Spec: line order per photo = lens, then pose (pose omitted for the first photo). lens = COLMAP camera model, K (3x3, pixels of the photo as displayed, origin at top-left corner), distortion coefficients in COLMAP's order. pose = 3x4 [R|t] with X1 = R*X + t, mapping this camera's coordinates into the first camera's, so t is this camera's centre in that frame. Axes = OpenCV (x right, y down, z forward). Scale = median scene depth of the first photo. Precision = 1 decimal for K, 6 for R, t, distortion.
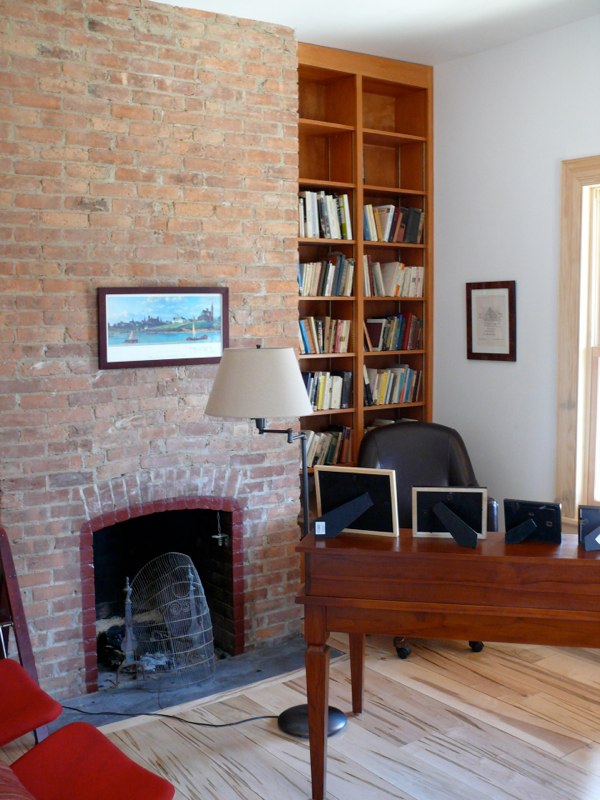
lens RADIAL K [[903.5, 0, 301.1], [0, 903.5, 396.5], [0, 0, 1]] dist [-0.075267, 0.000000]
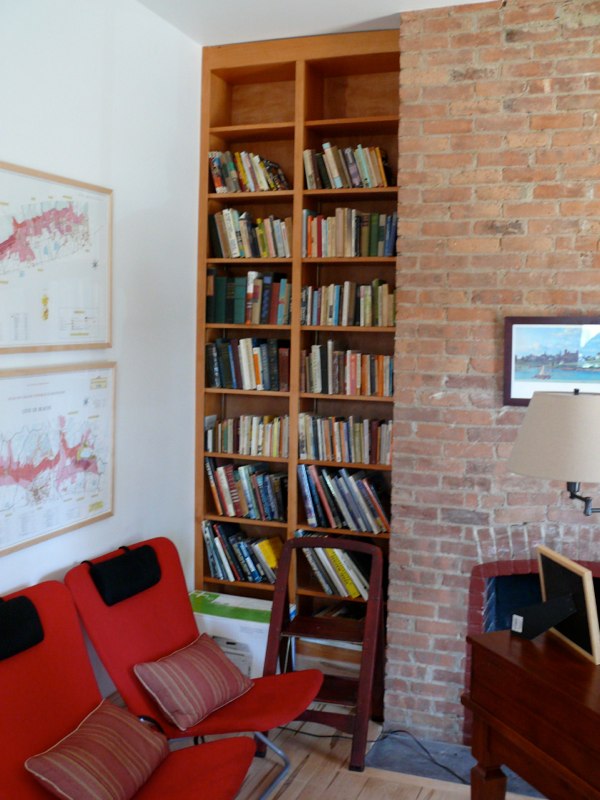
lens RADIAL K [[903.5, 0, 301.6], [0, 903.5, 399.5], [0, 0, 1]] dist [-0.075267, 0.000000]
pose [[0.567673, 0.075121, -0.819820, 0.422768], [-0.098458, 0.994876, 0.022986, -0.037105], [0.817346, 0.067669, 0.572160, 0.304649]]
